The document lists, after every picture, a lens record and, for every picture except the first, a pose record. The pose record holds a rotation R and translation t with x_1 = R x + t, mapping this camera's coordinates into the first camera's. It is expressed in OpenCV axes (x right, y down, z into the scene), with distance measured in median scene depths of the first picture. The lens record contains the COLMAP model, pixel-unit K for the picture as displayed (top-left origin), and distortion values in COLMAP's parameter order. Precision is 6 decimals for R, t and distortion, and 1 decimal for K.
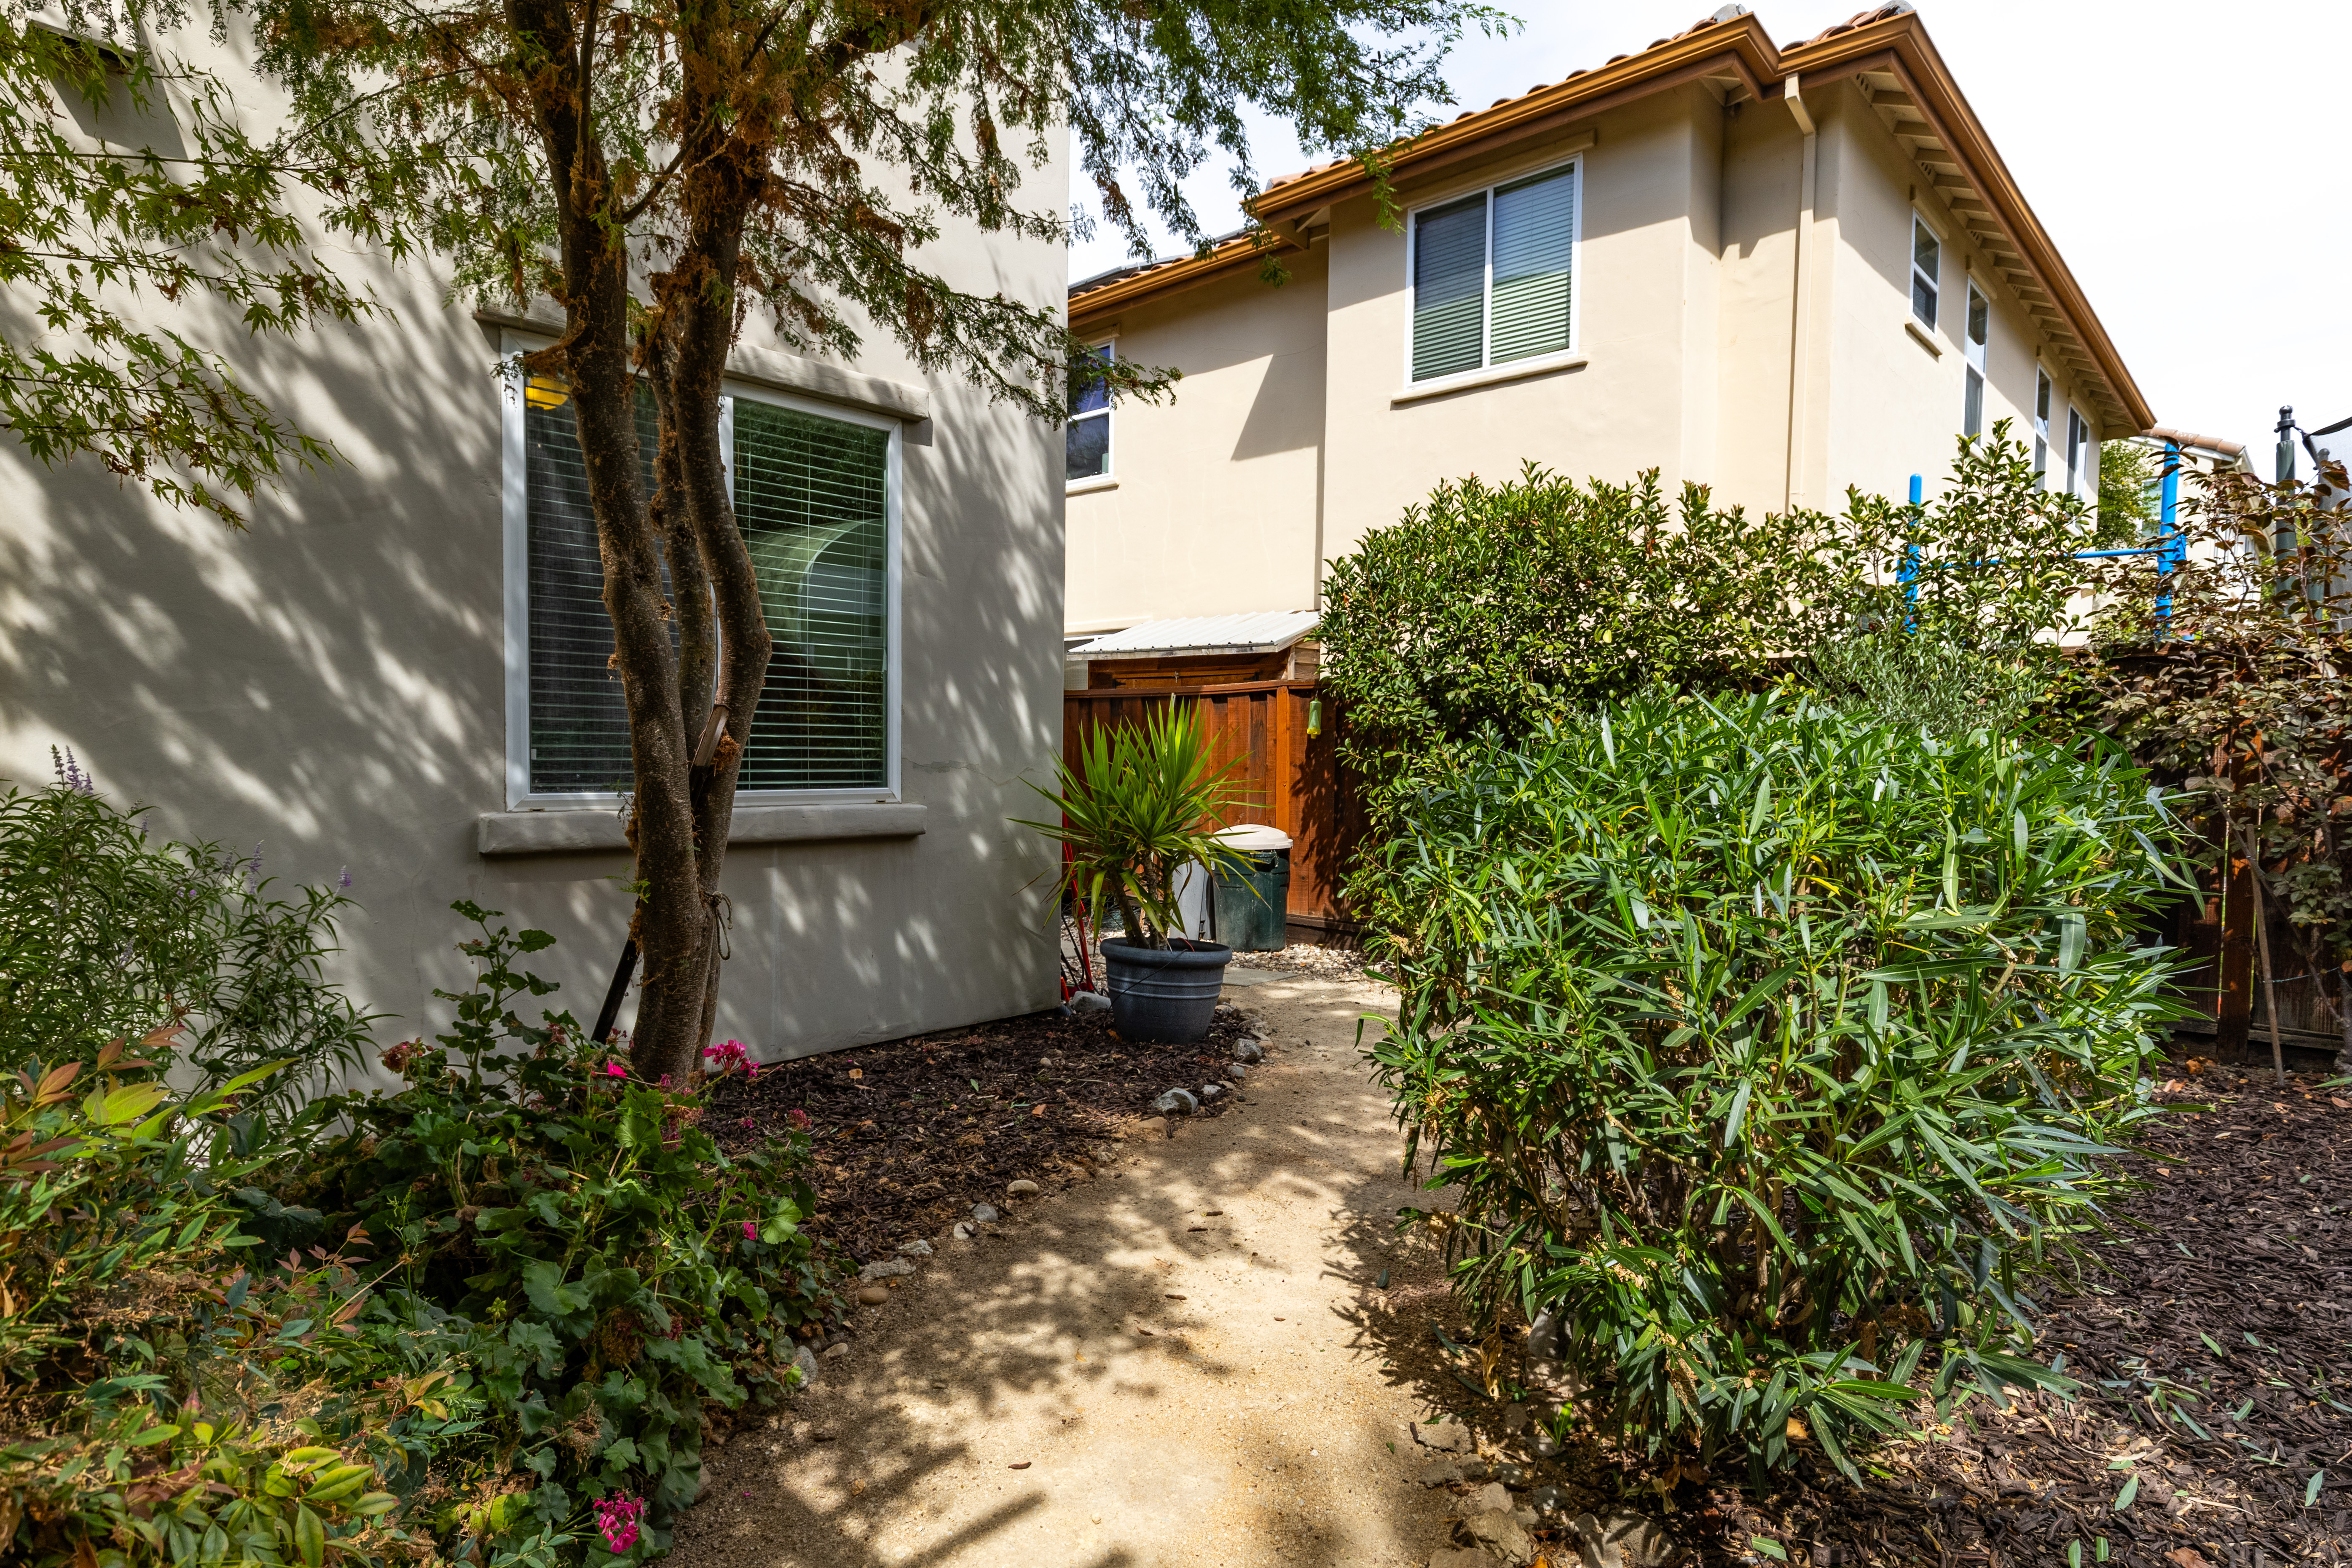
lens RADIAL K [[1253.0, 0, 1155.5], [0, 1253.0, 822.8], [0, 0, 1]] dist [-0.013482, 0.002125]
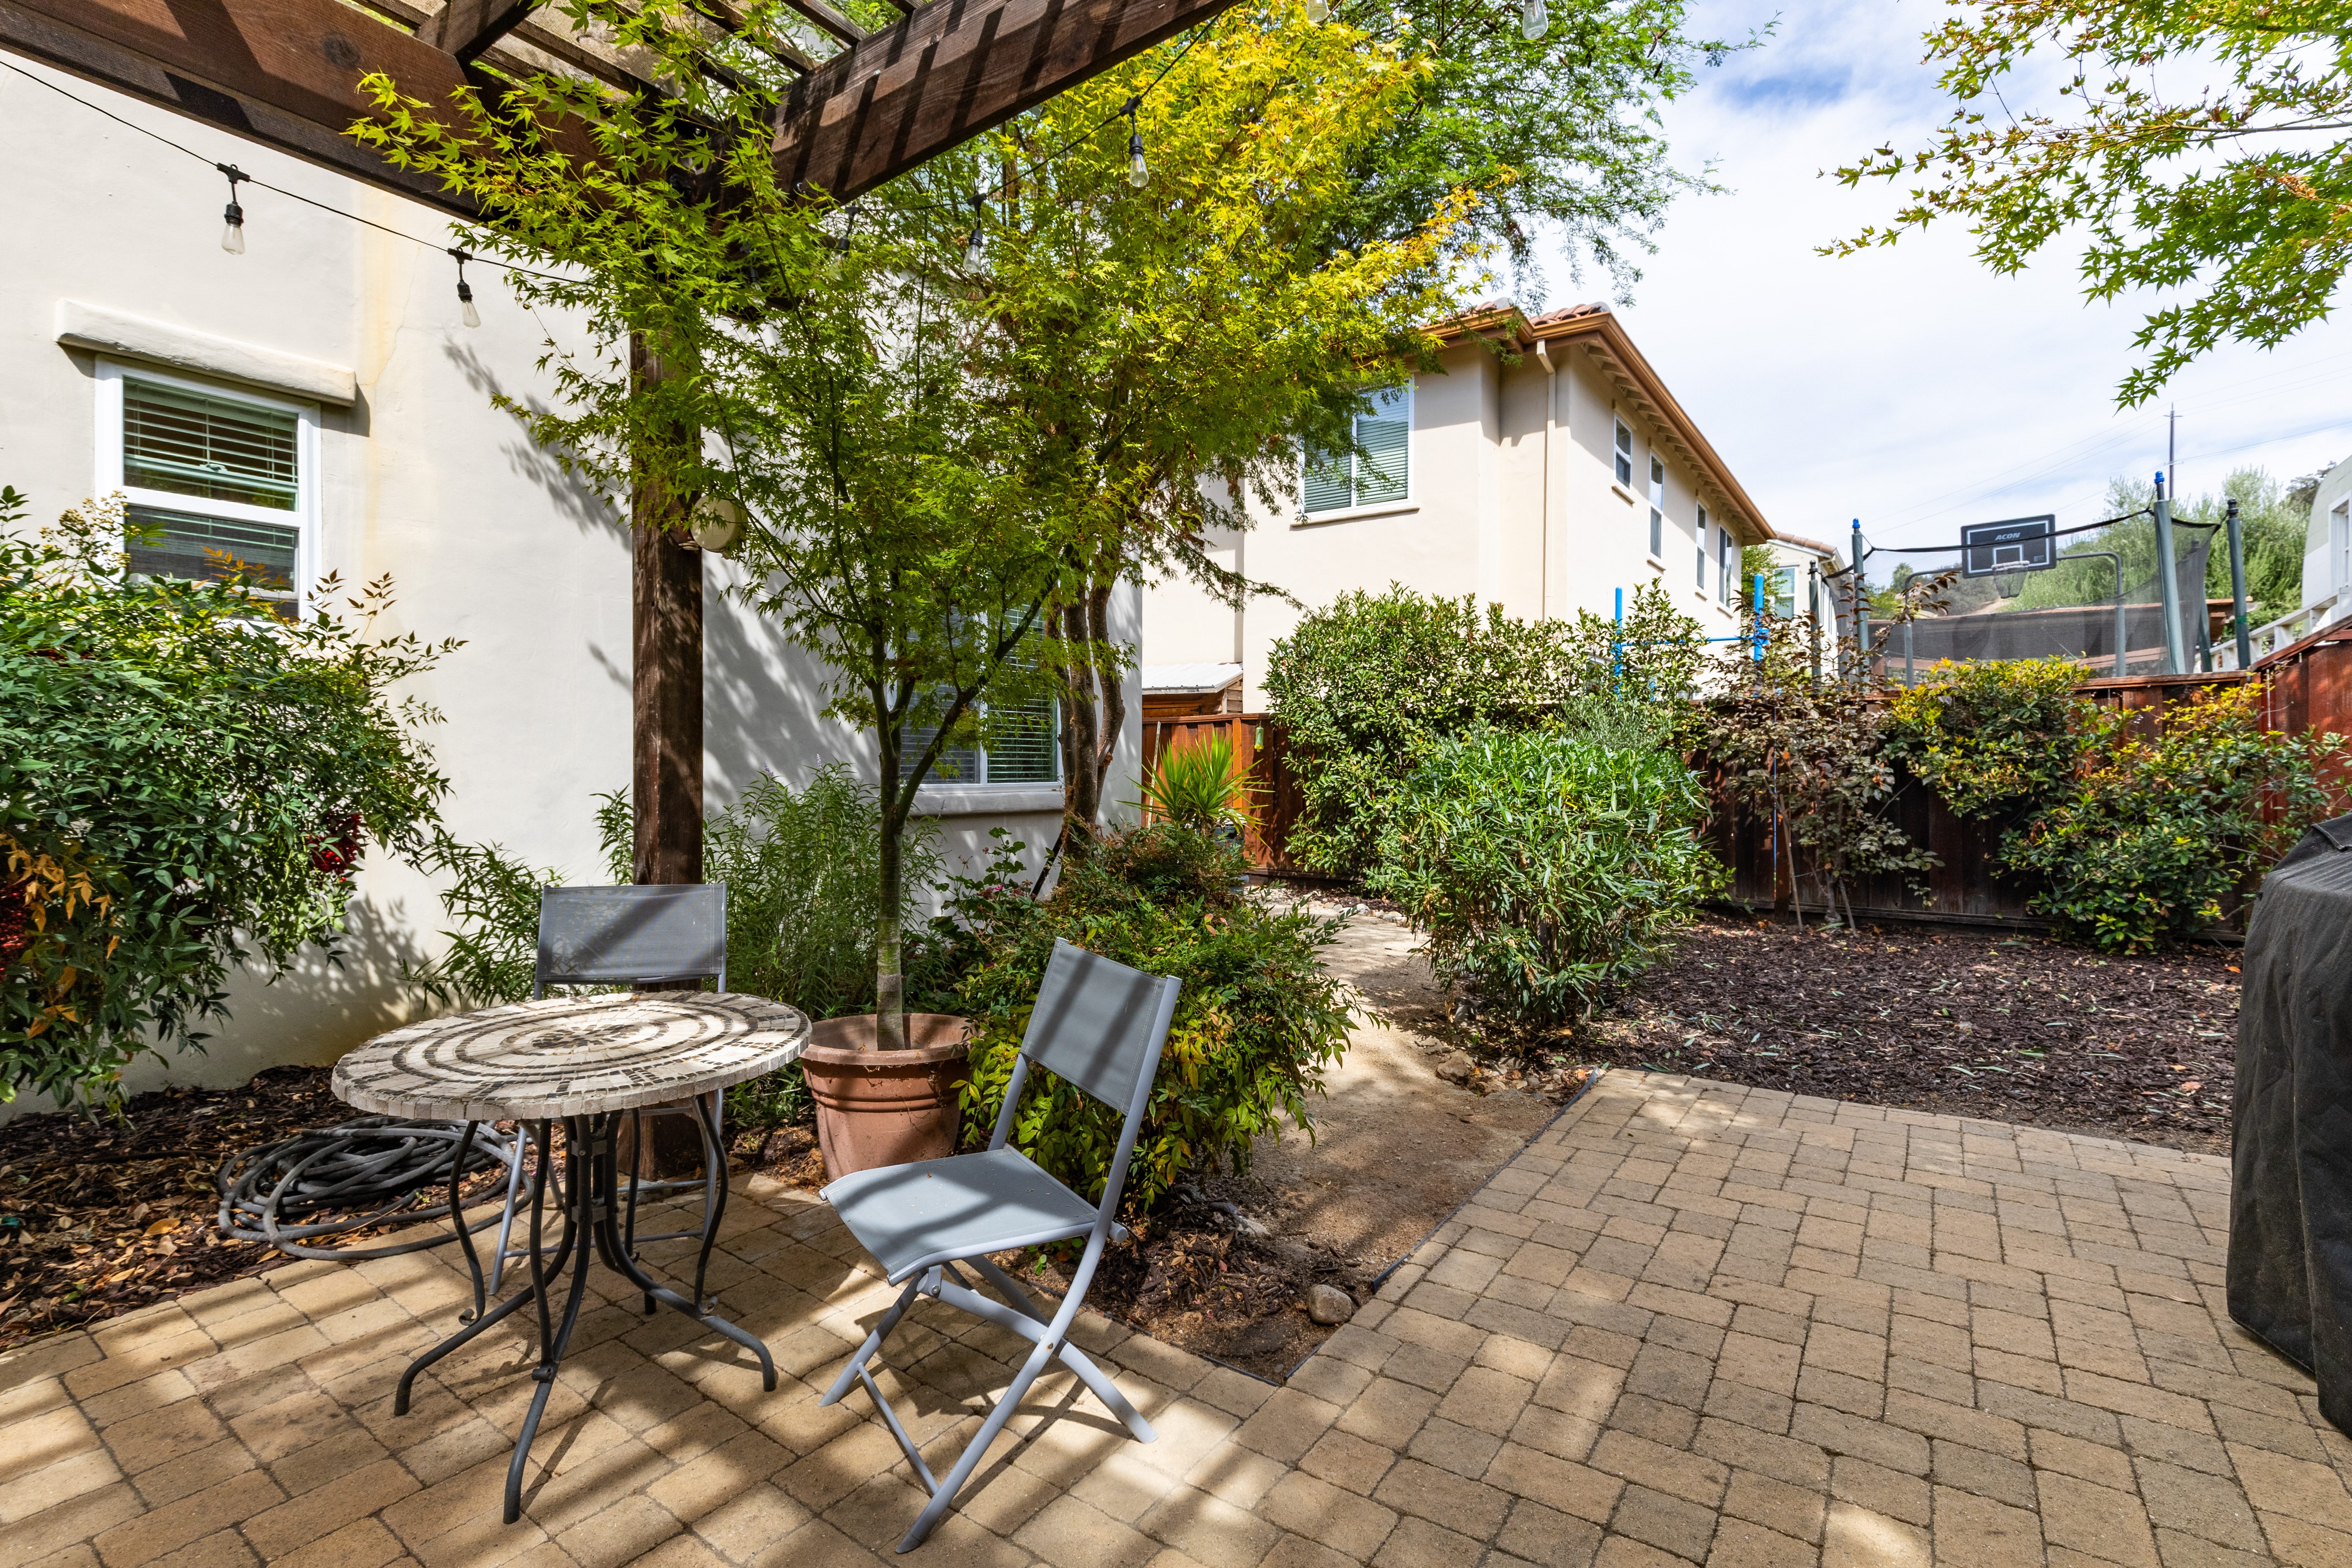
lens RADIAL K [[1086.1, 0, 1178.6], [0, 1086.1, 780.4], [0, 0, 1]] dist [-0.000920, -0.000150]
pose [[0.989343, -0.007663, 0.145403, -0.212194], [0.013460, 0.999151, -0.038926, 0.024222], [-0.144982, 0.040469, 0.988606, -0.394000]]
